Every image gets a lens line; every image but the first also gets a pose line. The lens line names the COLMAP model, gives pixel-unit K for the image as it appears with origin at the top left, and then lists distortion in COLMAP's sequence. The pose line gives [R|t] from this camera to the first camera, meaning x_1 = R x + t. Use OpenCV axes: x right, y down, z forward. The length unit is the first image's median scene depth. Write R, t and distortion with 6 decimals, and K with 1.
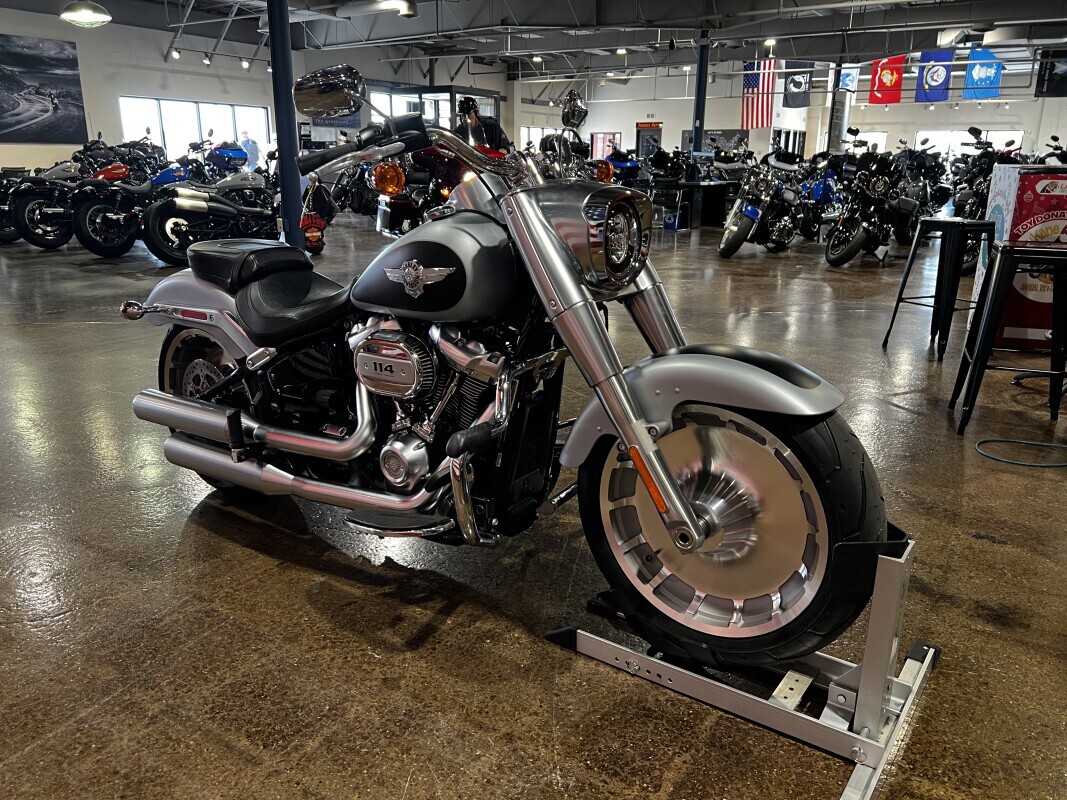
lens RADIAL K [[807.9, 0, 533.5], [0, 807.9, 394.9], [0, 0, 1]] dist [0.043123, -0.053561]
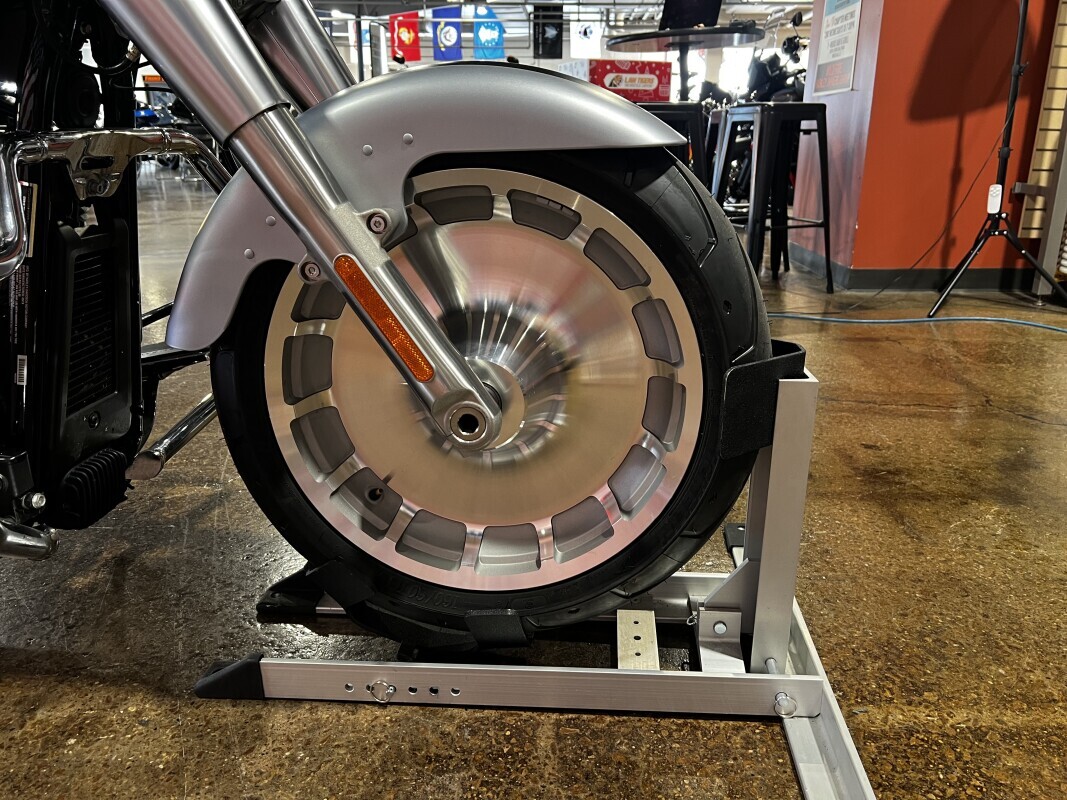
lens RADIAL K [[807.9, 0, 539.9], [0, 807.9, 398.8], [0, 0, 1]] dist [0.043123, -0.053561]
pose [[0.851640, -0.166818, 0.496871, -0.026863], [0.151547, 0.985879, 0.071244, 0.114563], [-0.501739, 0.014625, 0.864895, 0.459103]]
